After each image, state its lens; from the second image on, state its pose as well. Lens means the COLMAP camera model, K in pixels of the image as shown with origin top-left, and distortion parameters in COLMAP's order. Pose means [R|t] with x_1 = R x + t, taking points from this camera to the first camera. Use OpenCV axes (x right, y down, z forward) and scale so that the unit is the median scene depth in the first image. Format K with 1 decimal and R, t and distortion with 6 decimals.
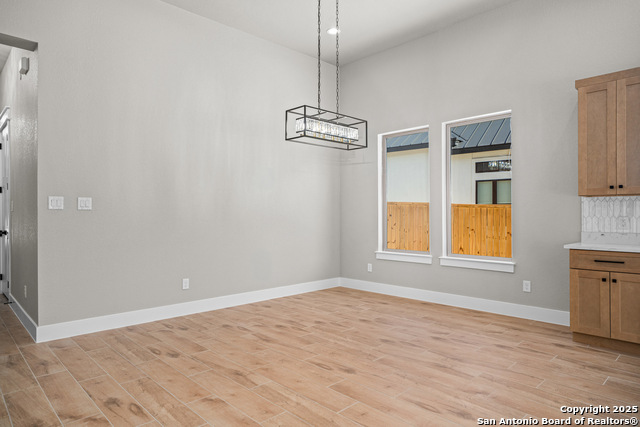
lens RADIAL K [[391.6, 0, 316.4], [0, 391.6, 211.5], [0, 0, 1]] dist [-0.005884, 0.001540]
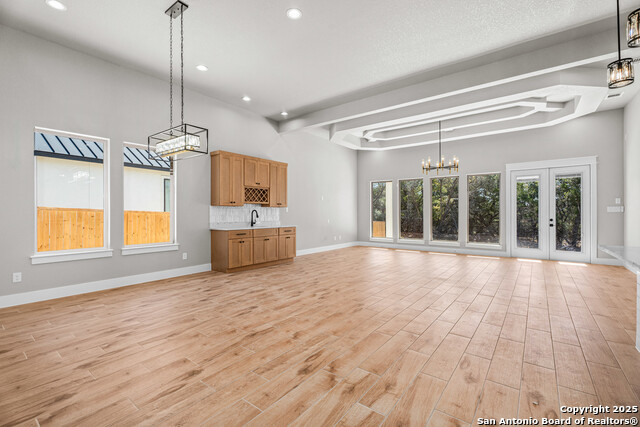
lens RADIAL K [[285.6, 0, 310.4], [0, 285.6, 212.7], [0, 0, 1]] dist [-0.002200, -0.000184]
pose [[-0.130263, 0.000795, 0.991479, -0.968831], [-0.006811, 0.999975, -0.001697, -0.002021], [-0.991456, -0.006974, -0.130254, 0.759278]]
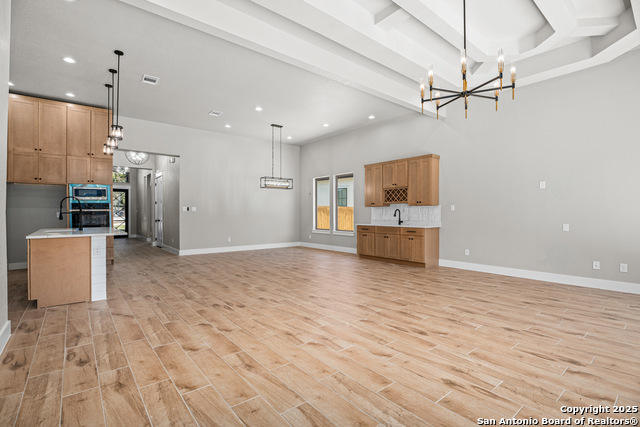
lens RADIAL K [[301.3, 0, 317.3], [0, 301.3, 213.1], [0, 0, 1]] dist [-0.004869, -0.003274]
pose [[0.996908, -0.002528, -0.078536, 0.531526], [0.003075, 0.999972, 0.006847, -0.009811], [0.078517, -0.007068, 0.996888, -1.239939]]
